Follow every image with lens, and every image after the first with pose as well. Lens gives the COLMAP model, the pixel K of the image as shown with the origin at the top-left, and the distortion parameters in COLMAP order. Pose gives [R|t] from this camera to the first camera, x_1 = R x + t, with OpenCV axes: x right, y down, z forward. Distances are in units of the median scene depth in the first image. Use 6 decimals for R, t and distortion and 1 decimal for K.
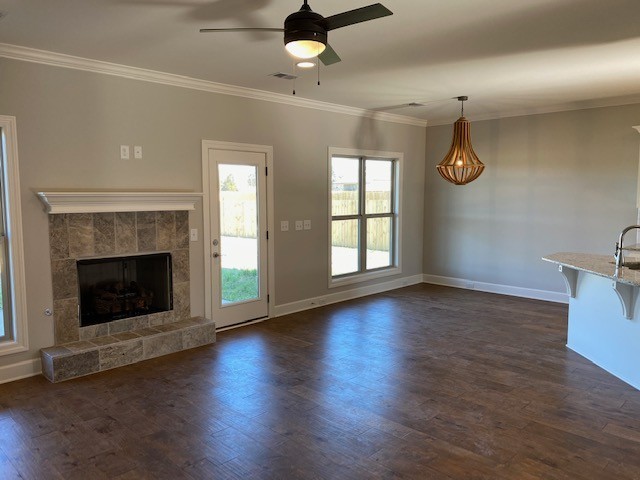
lens RADIAL K [[508.9, 0, 318.1], [0, 508.9, 239.4], [0, 0, 1]] dist [0.057436, -0.025209]
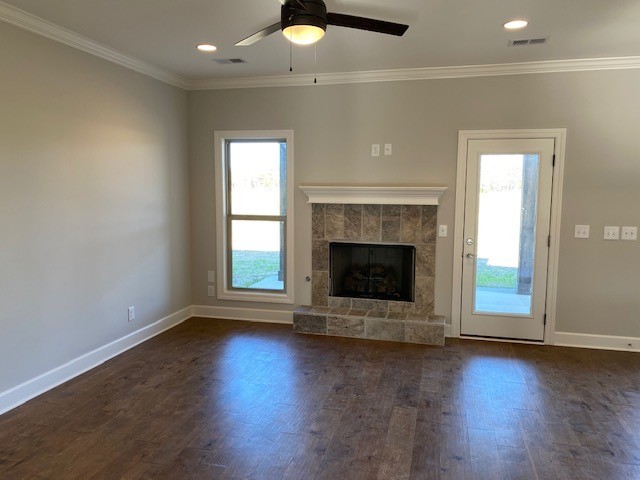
lens RADIAL K [[508.9, 0, 318.9], [0, 508.9, 239.1], [0, 0, 1]] dist [0.057436, -0.025209]
pose [[0.473996, 0.094261, -0.875467, 0.540294], [-0.089191, 0.994279, 0.058764, -0.032027], [0.875998, 0.050230, 0.479691, 0.365373]]
